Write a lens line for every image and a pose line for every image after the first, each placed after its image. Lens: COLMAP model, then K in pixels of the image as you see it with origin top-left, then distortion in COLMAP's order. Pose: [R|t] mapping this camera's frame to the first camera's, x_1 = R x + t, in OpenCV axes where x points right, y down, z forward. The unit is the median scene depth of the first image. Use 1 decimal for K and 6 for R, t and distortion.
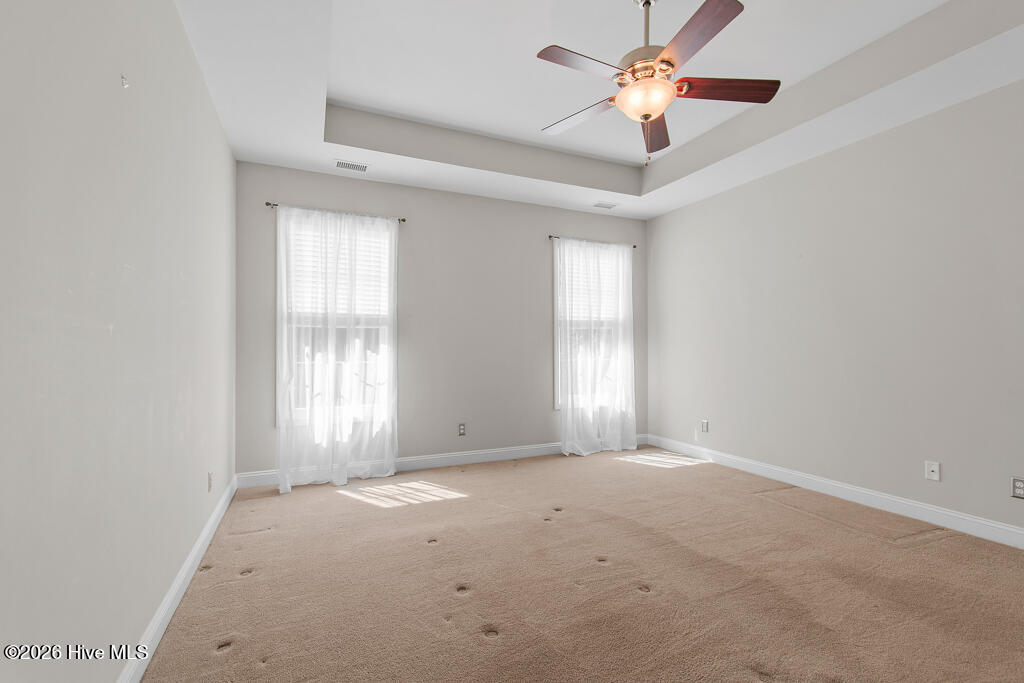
lens RADIAL K [[454.2, 0, 521.2], [0, 454.2, 344.1], [0, 0, 1]] dist [-0.000617, -0.000649]
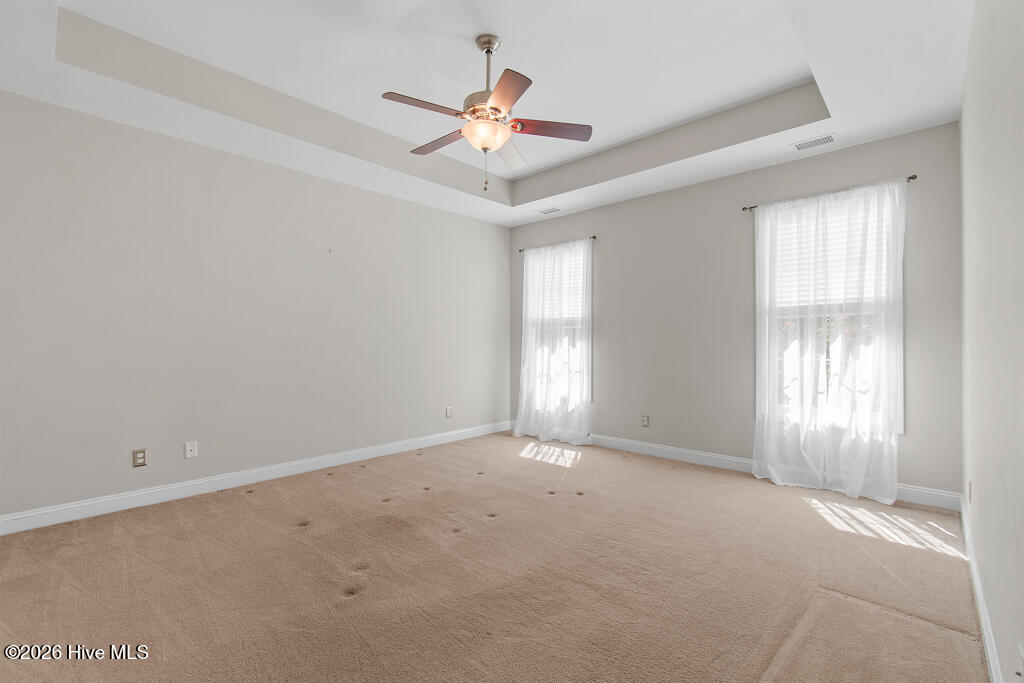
lens RADIAL K [[454.2, 0, 519.1], [0, 454.2, 339.5], [0, 0, 1]] dist [-0.000617, -0.000649]
pose [[0.384363, -0.007158, -0.923154, 0.782969], [0.006681, 0.999965, -0.004973, 0.003258], [0.923158, -0.004256, 0.384397, 0.353598]]
